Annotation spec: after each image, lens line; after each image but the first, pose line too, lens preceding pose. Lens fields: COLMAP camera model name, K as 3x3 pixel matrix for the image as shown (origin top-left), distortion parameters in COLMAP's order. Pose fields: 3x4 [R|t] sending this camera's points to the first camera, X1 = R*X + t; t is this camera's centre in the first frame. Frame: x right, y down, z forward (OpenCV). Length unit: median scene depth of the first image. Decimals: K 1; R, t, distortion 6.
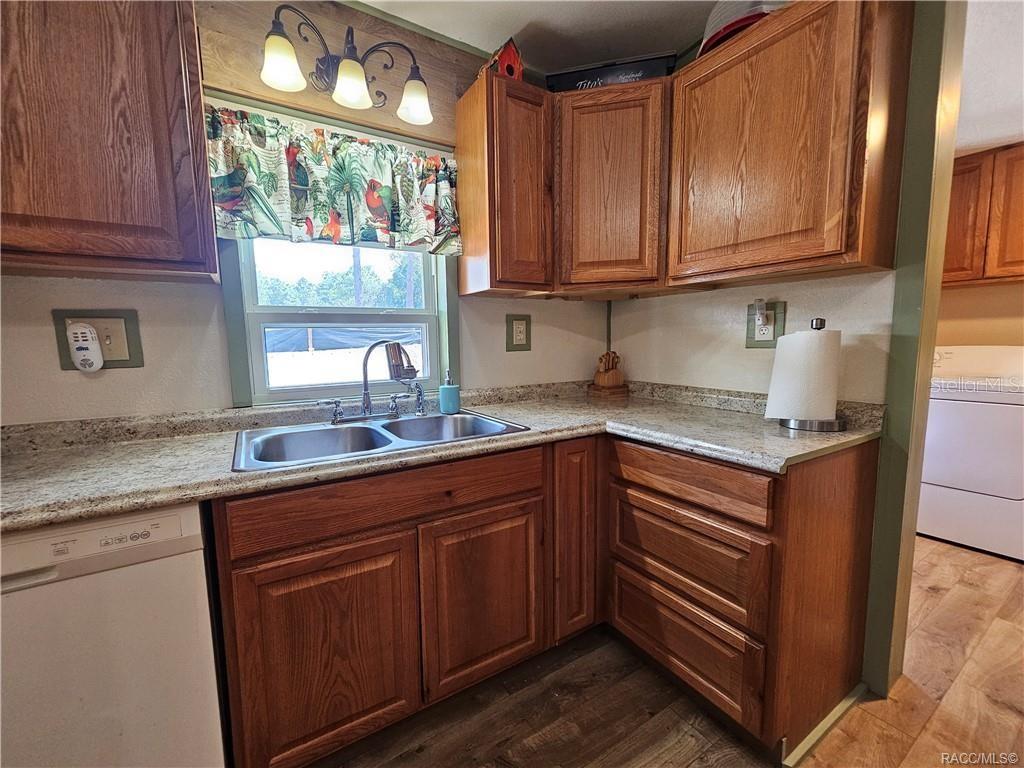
lens RADIAL K [[421.1, 0, 509.1], [0, 421.1, 387.8], [0, 0, 1]] dist [-0.000068, -0.000547]
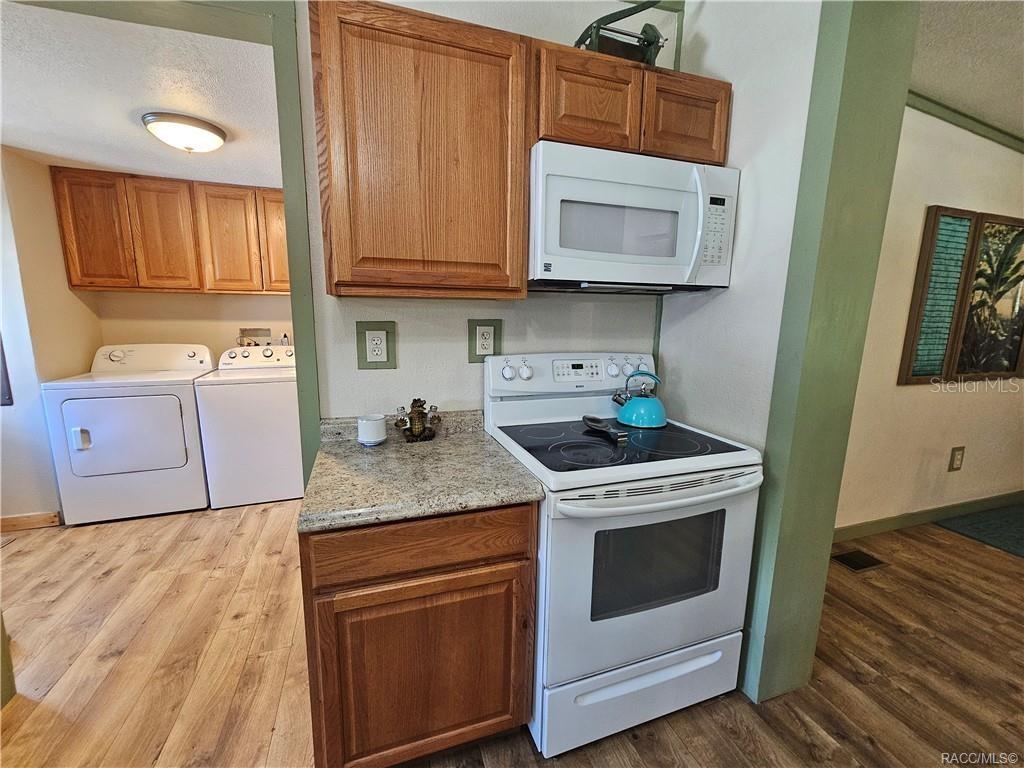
lens RADIAL K [[421.1, 0, 509.1], [0, 421.1, 387.8], [0, 0, 1]] dist [-0.000068, -0.000547]
pose [[0.228646, -0.146965, 0.962352, 0.328957], [0.086233, 0.987711, 0.130350, -0.079924], [-0.969683, 0.053183, 0.238509, -0.434926]]
